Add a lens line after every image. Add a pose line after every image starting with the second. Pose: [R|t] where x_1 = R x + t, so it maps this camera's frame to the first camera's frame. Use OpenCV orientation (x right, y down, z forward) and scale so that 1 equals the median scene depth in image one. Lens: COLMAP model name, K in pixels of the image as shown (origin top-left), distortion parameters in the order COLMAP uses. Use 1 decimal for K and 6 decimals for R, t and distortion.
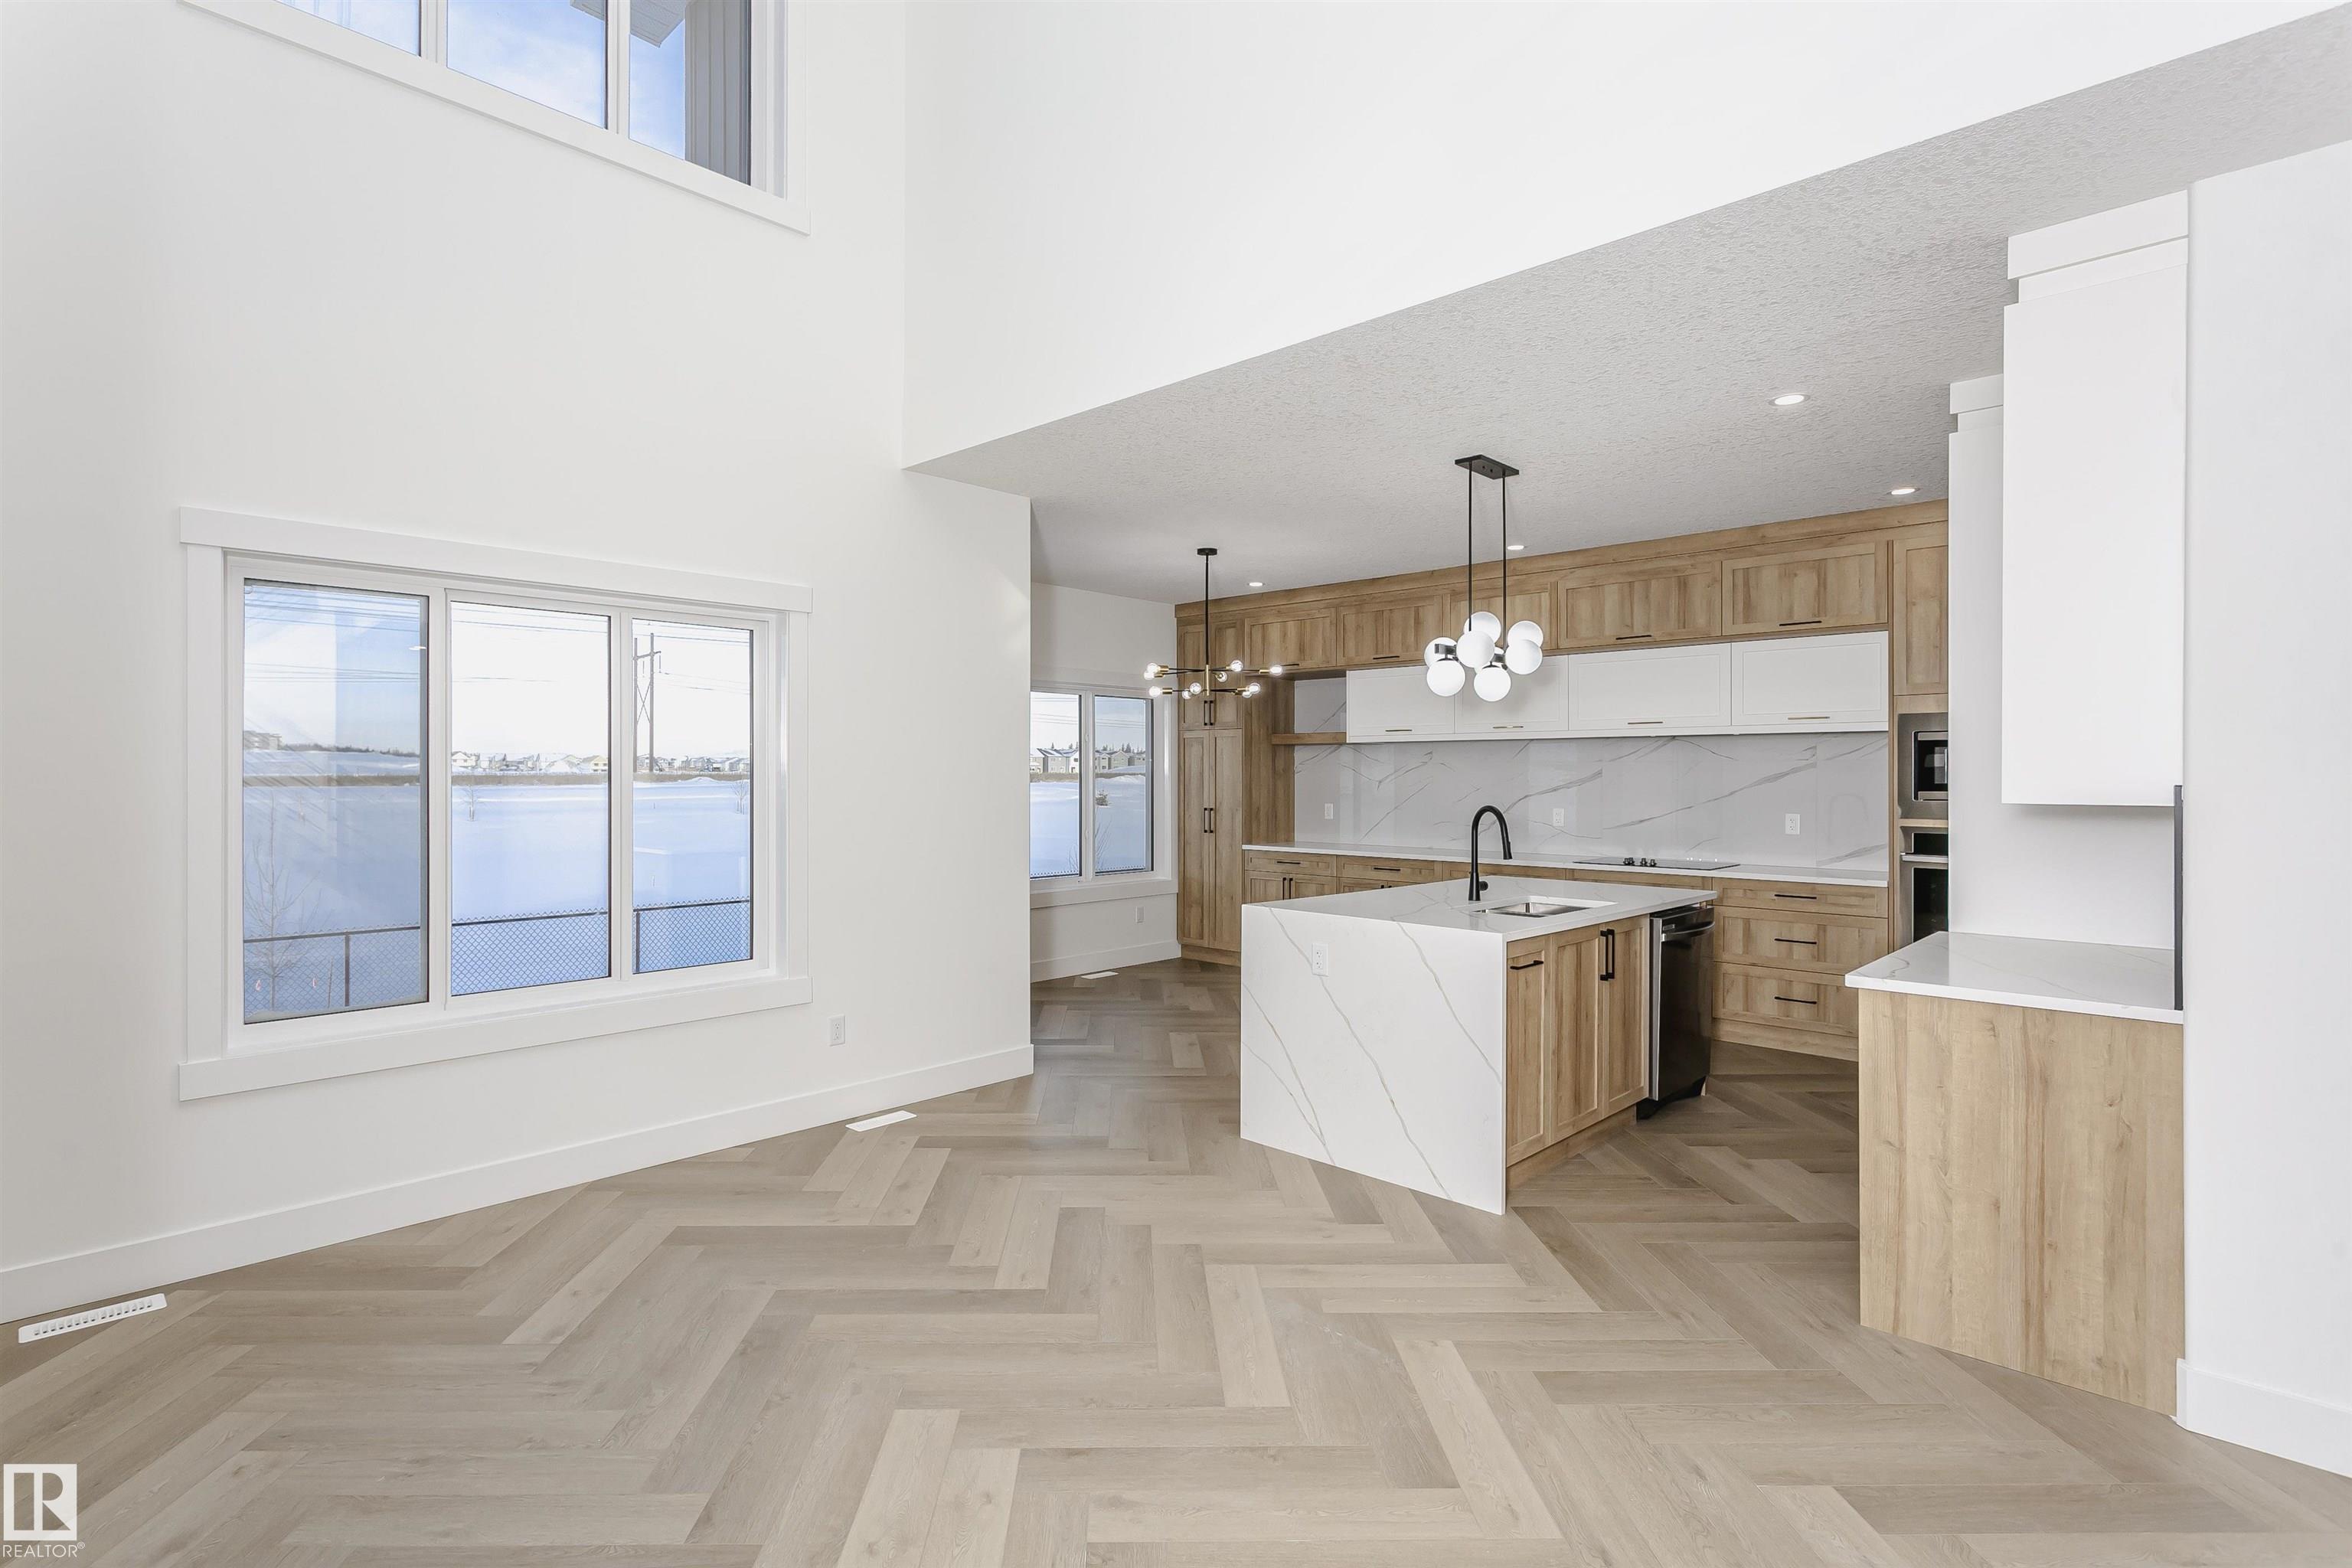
lens RADIAL K [[1123.9, 0, 1143.6], [0, 1123.9, 789.5], [0, 0, 1]] dist [-0.003100, -0.000320]
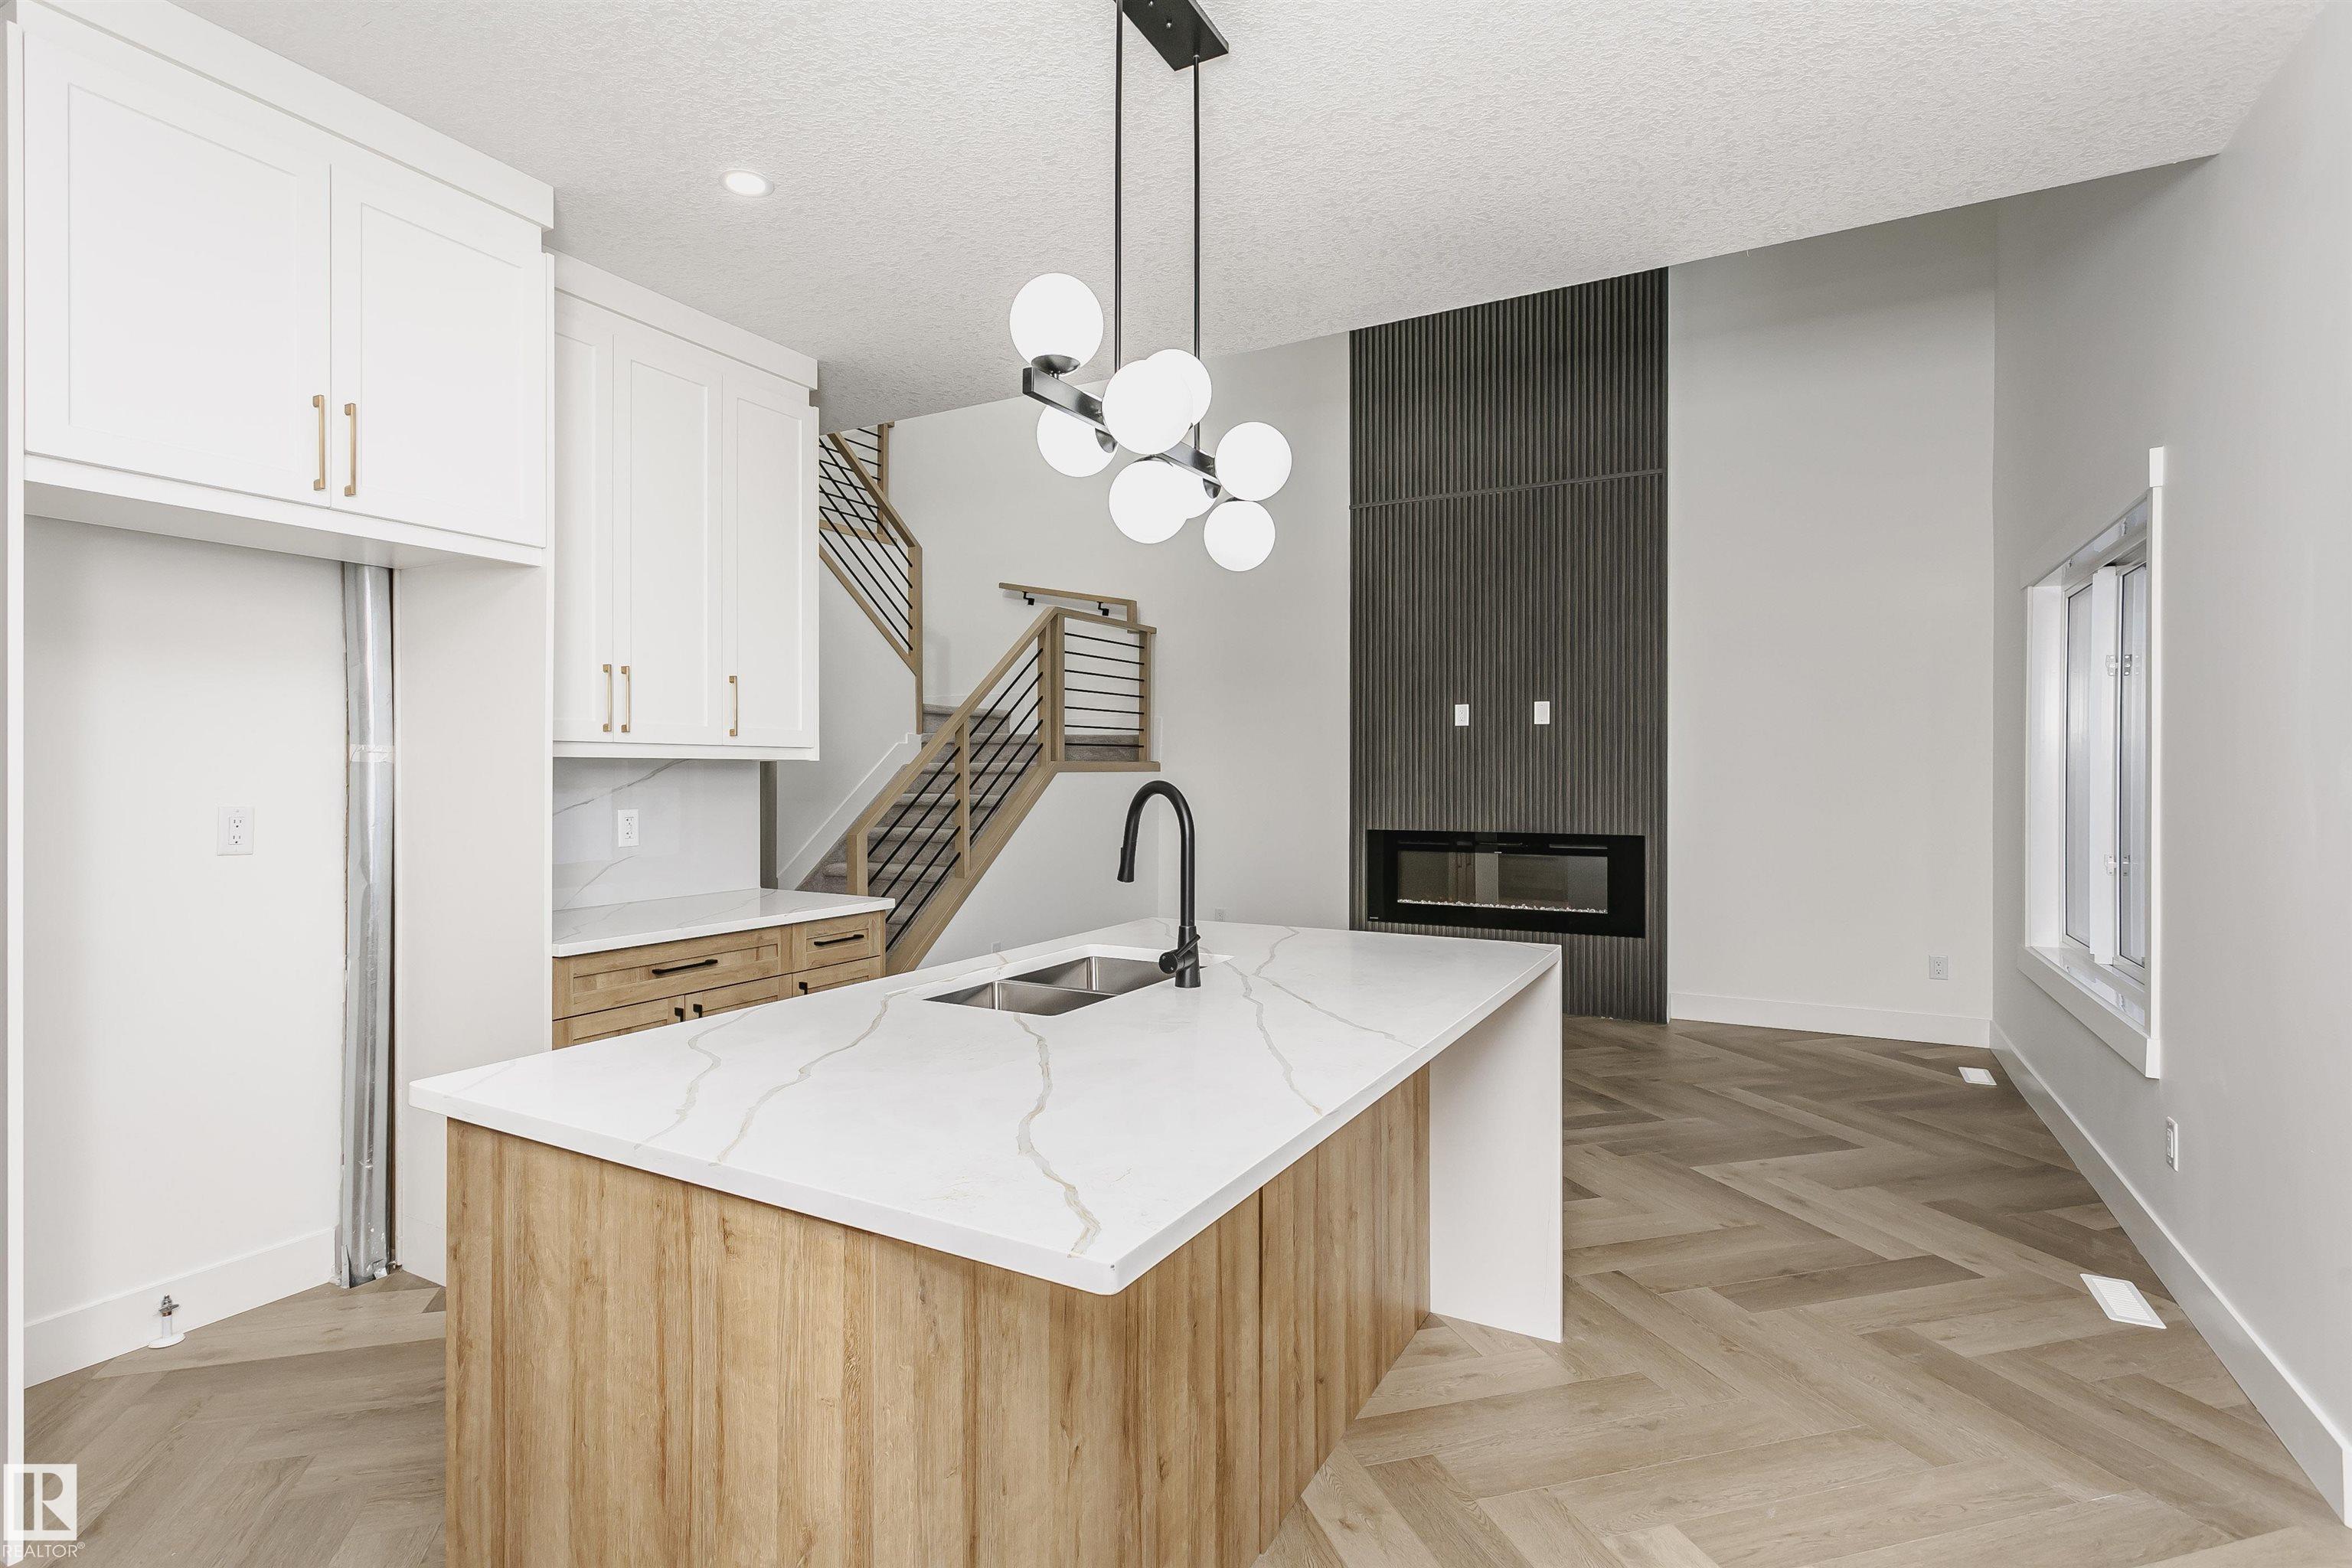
lens RADIAL K [[1151.4, 0, 1152.4], [0, 1151.4, 778.6], [0, 0, 1]] dist [0.016618, -0.000092]
pose [[-0.963464, 0.000923, -0.267837, 0.528952], [-0.004005, 0.999833, 0.017851, 0.005181], [0.267809, 0.018271, -0.963299, 1.761473]]
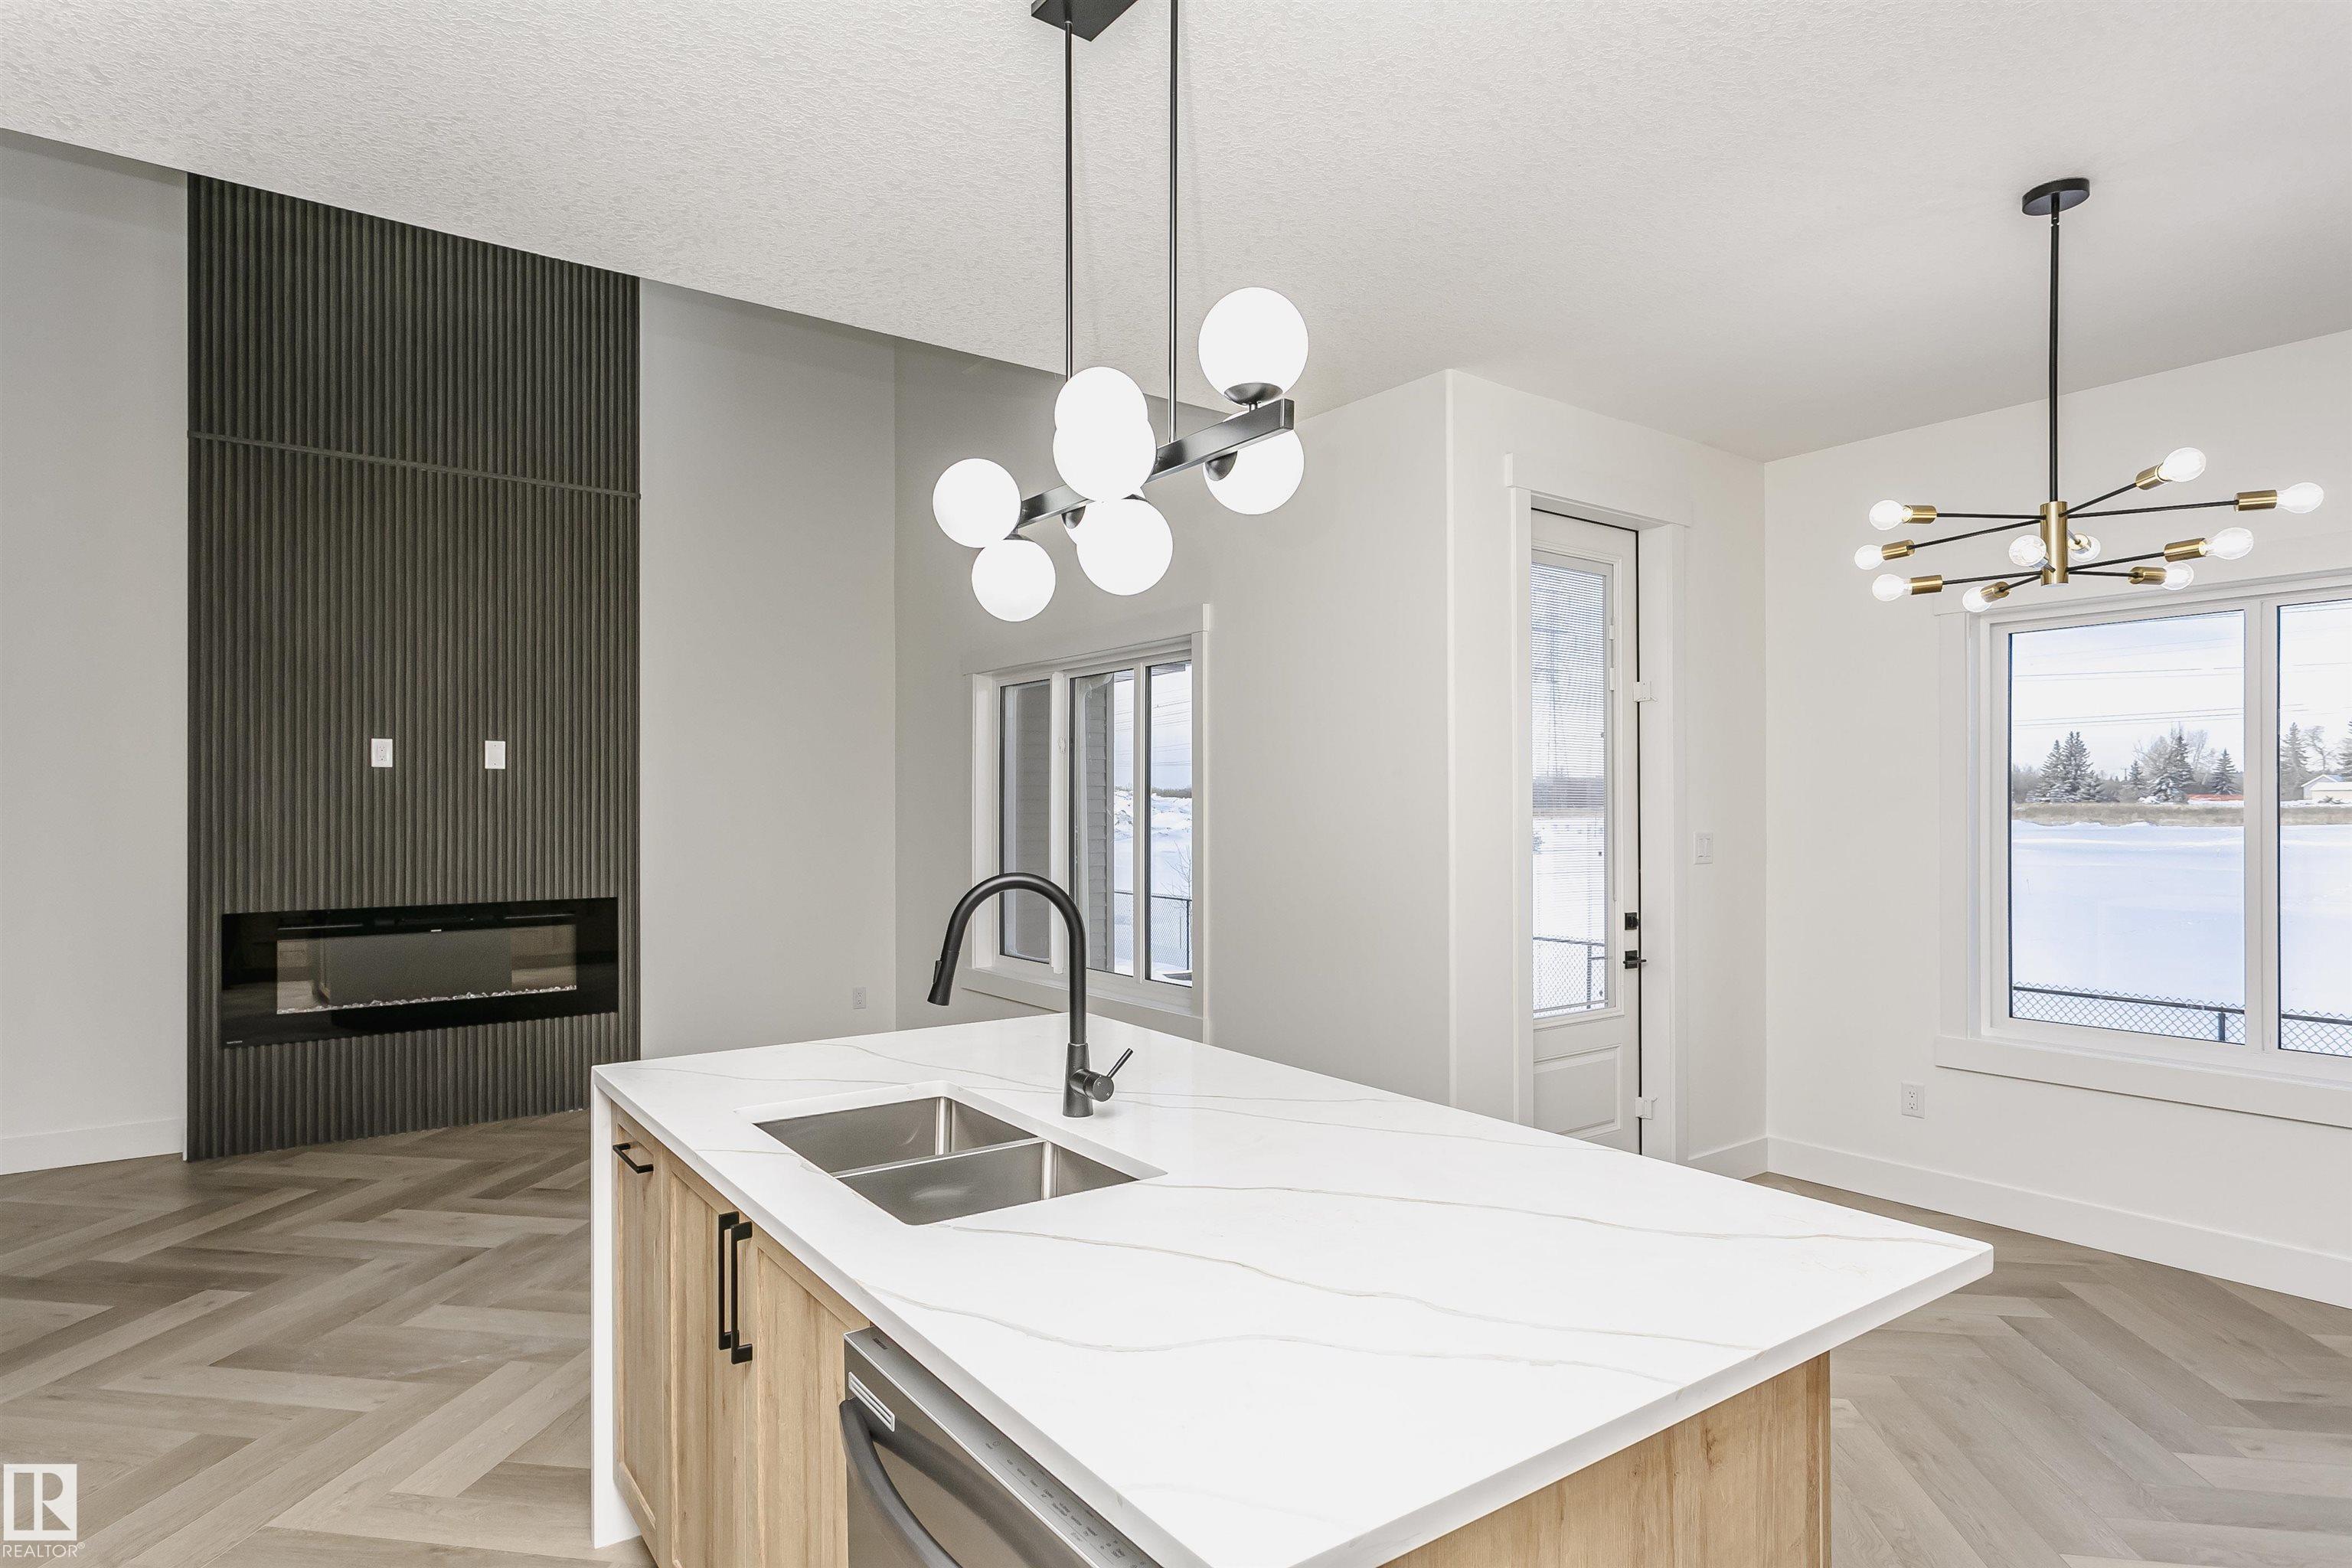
lens RADIAL K [[1267.0, 0, 1162.0], [0, 1267.0, 800.4], [0, 0, 1]] dist [0.001343, 0.000036]
pose [[-0.158701, -0.005818, -0.987309, 0.886140], [-0.012377, 0.999916, -0.003902, -0.012207], [0.987249, 0.011600, -0.158760, 1.327059]]
